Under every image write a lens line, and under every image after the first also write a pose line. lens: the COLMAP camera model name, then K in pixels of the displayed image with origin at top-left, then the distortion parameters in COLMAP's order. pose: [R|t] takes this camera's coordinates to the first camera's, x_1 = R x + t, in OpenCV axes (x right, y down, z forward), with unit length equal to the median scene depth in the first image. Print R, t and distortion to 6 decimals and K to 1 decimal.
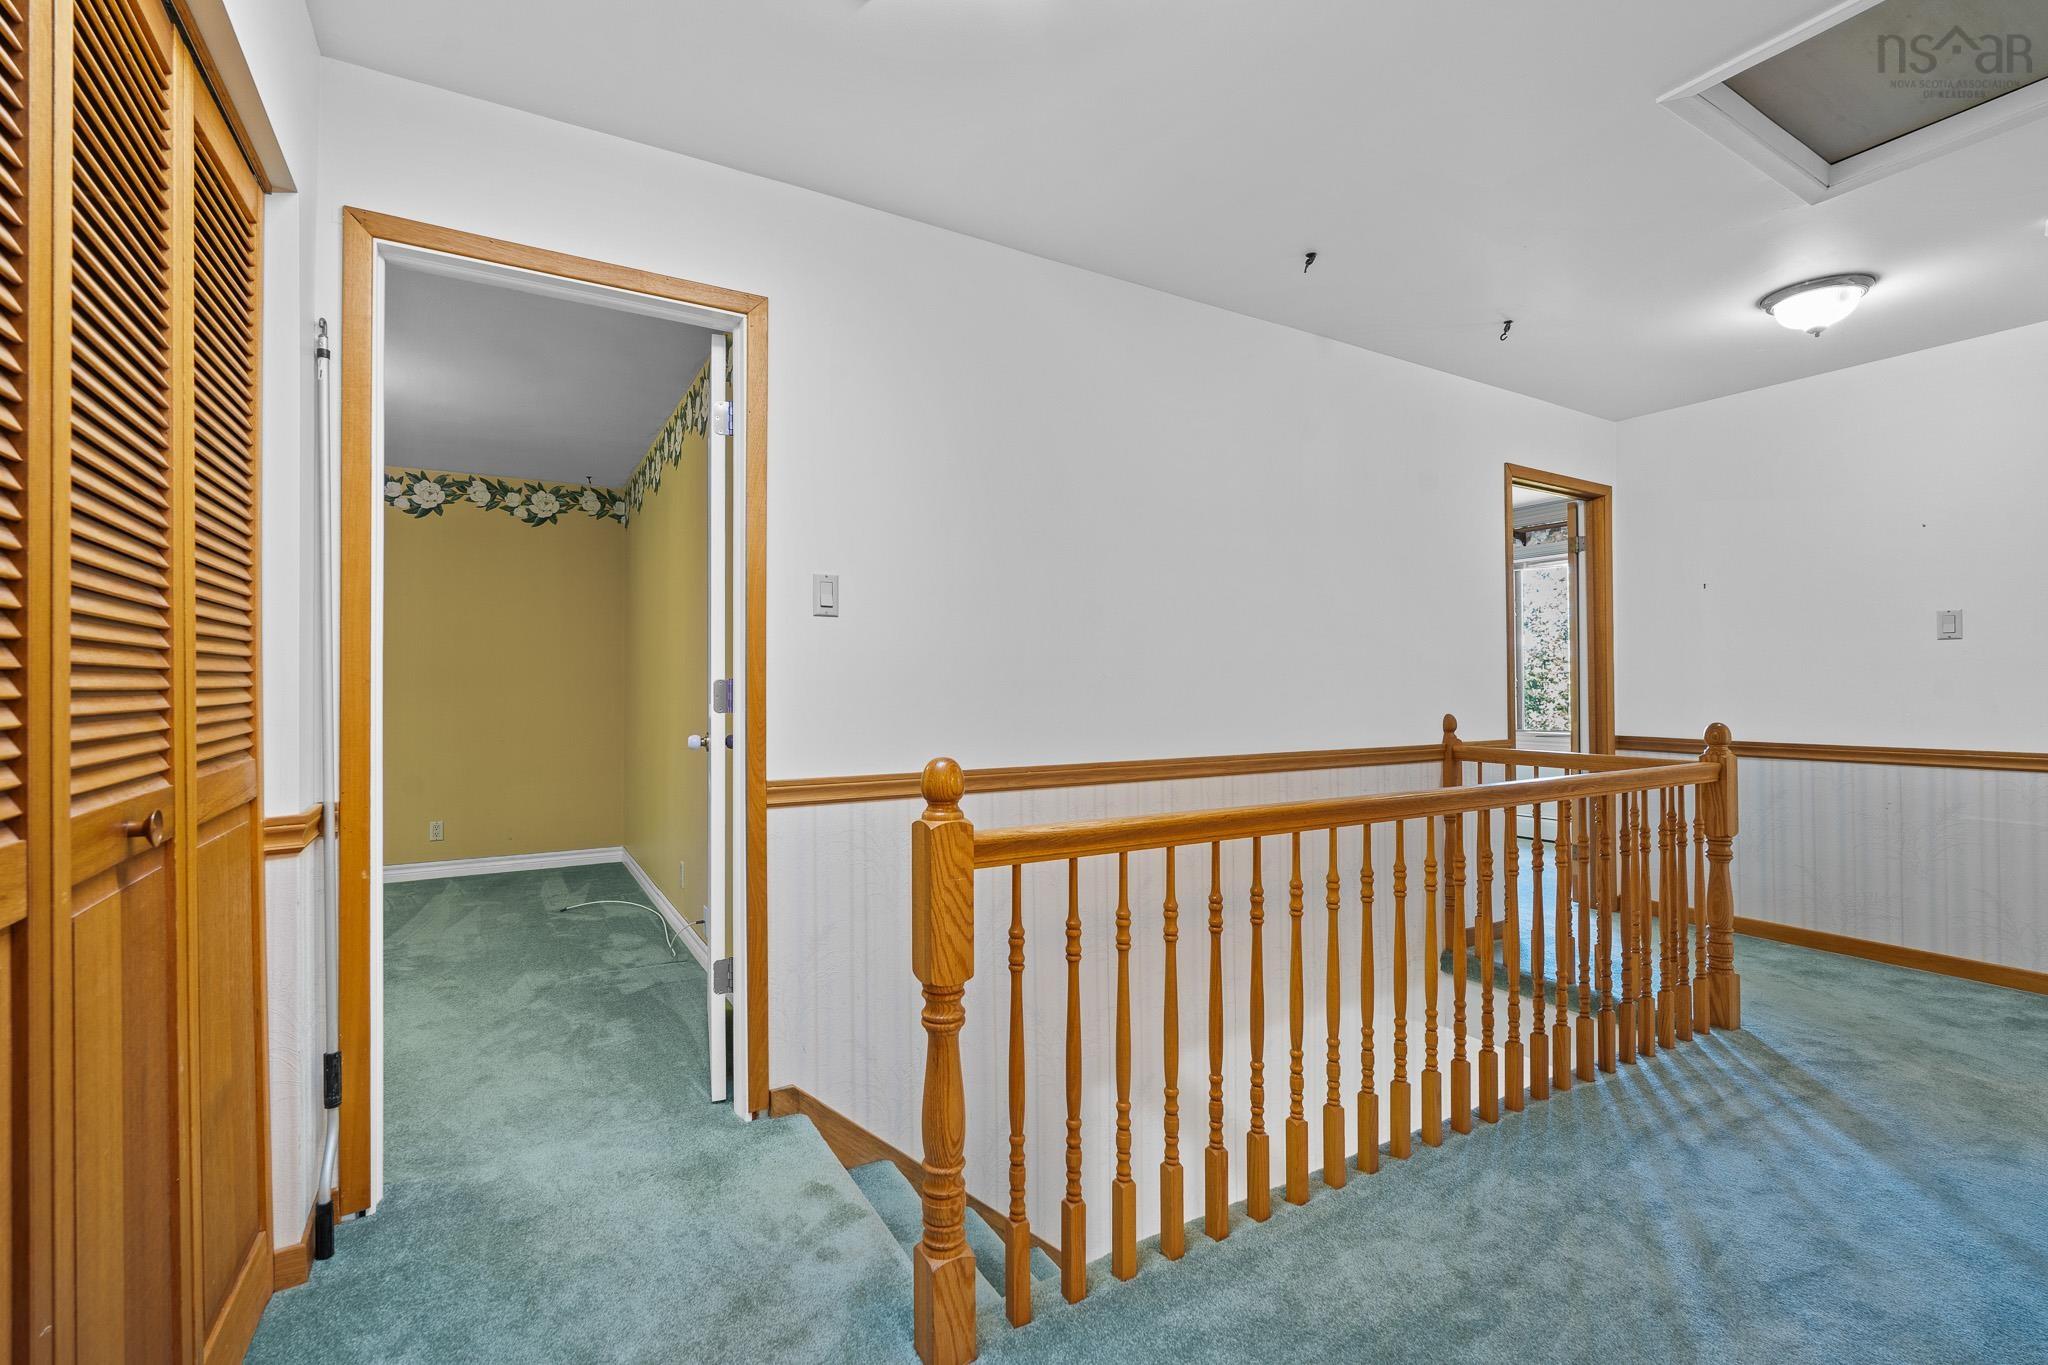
lens RADIAL K [[891.6, 0, 1018.5], [0, 891.6, 678.8], [0, 0, 1]] dist [-0.003496, -0.000771]
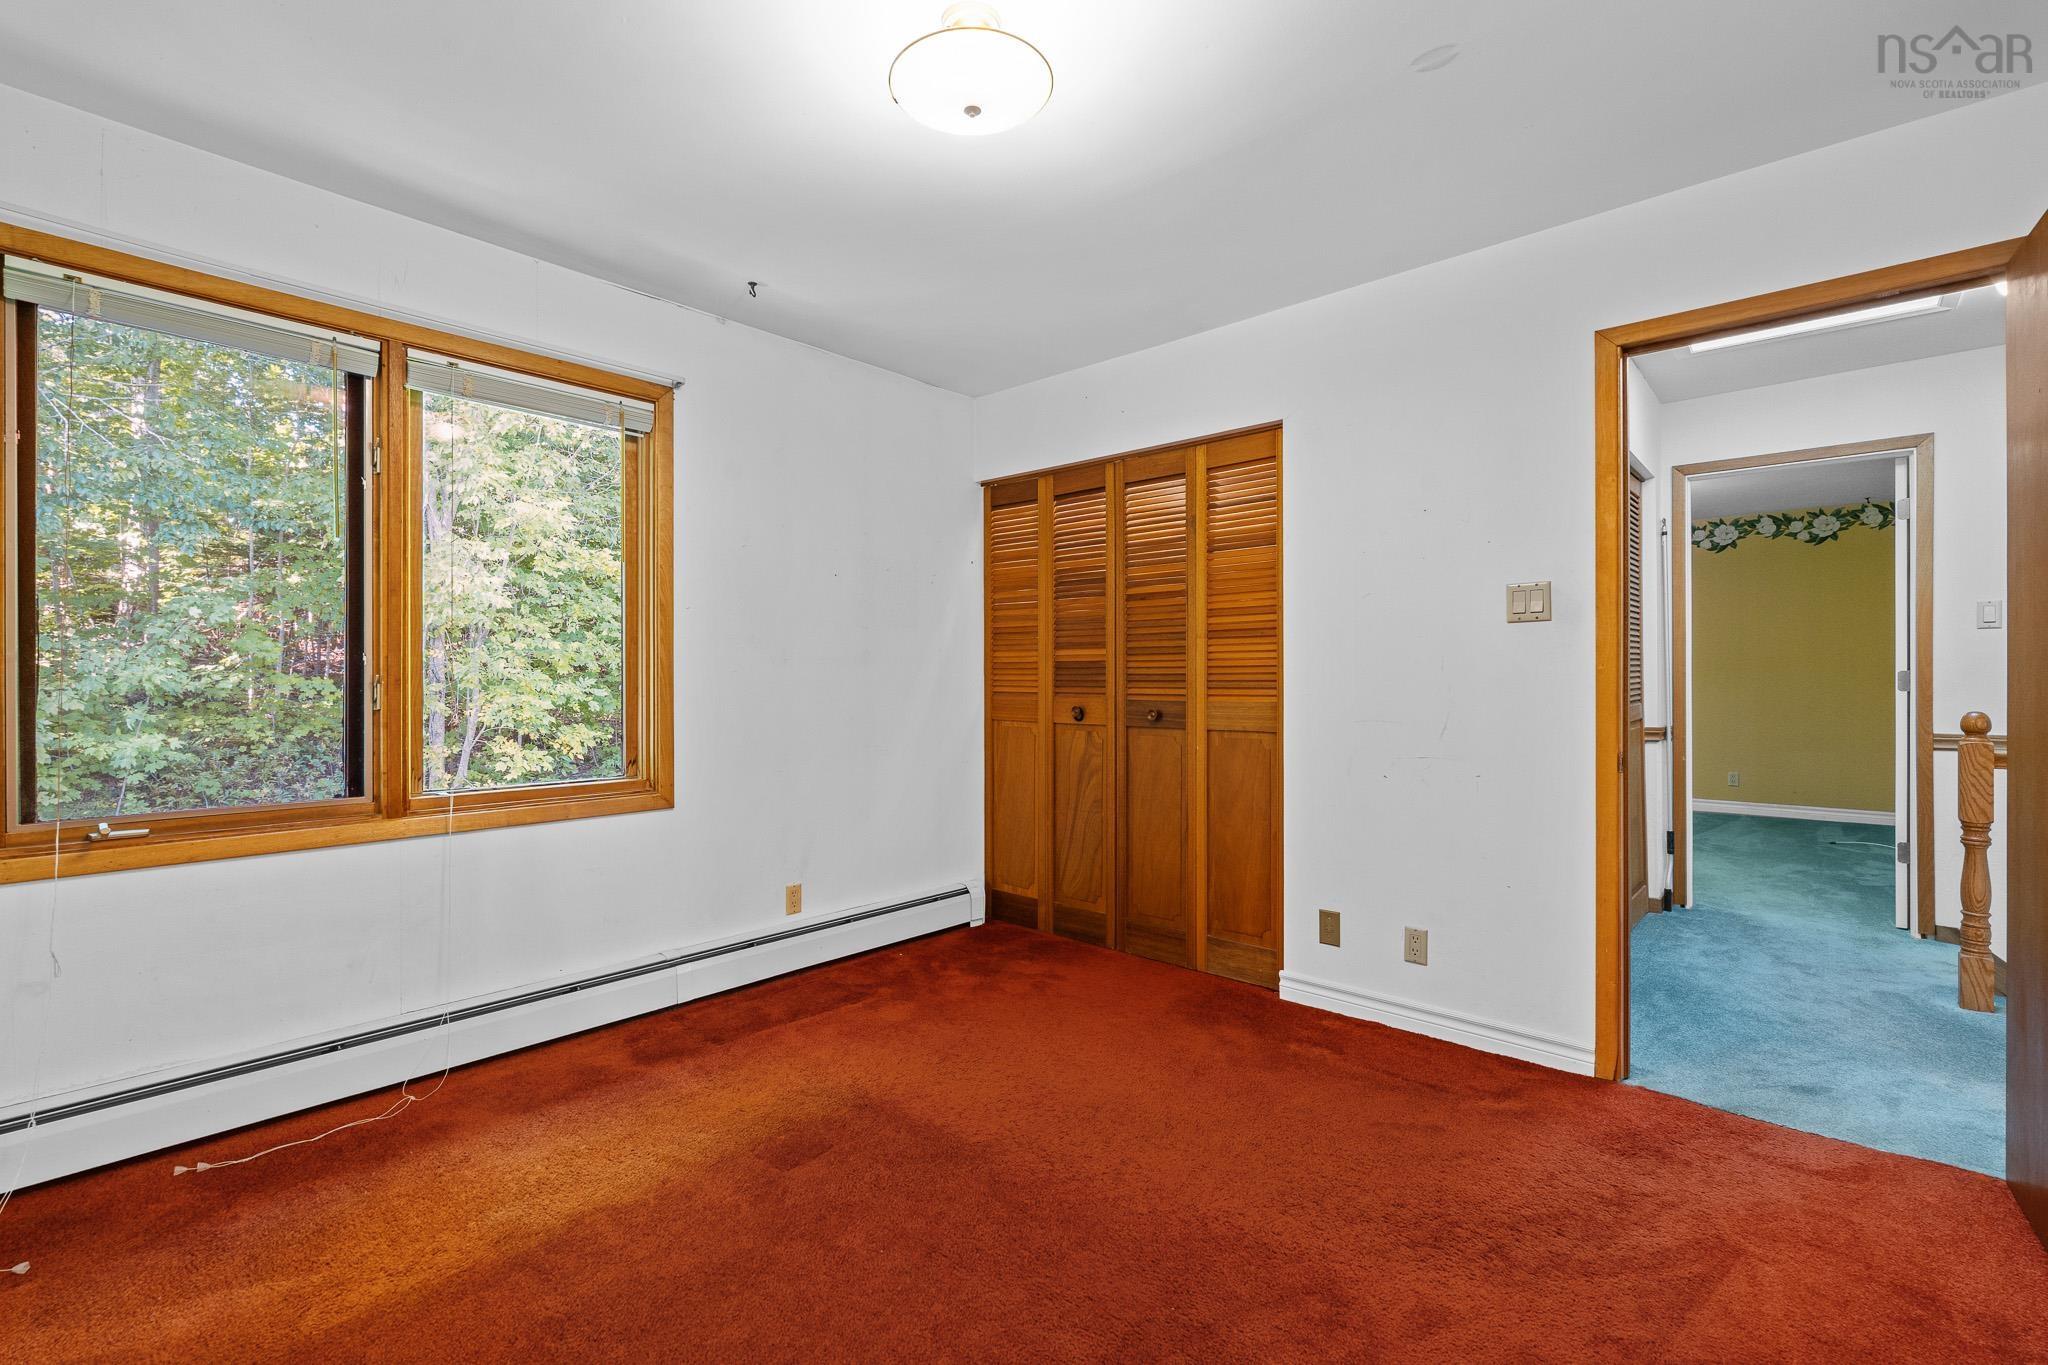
lens RADIAL K [[891.6, 0, 1018.5], [0, 891.6, 678.8], [0, 0, 1]] dist [-0.003496, -0.000771]
pose [[0.296121, 0.002444, -0.955147, 0.743018], [0.012526, 0.999901, 0.006442, -0.015441], [0.955068, -0.013872, 0.296061, -1.032108]]
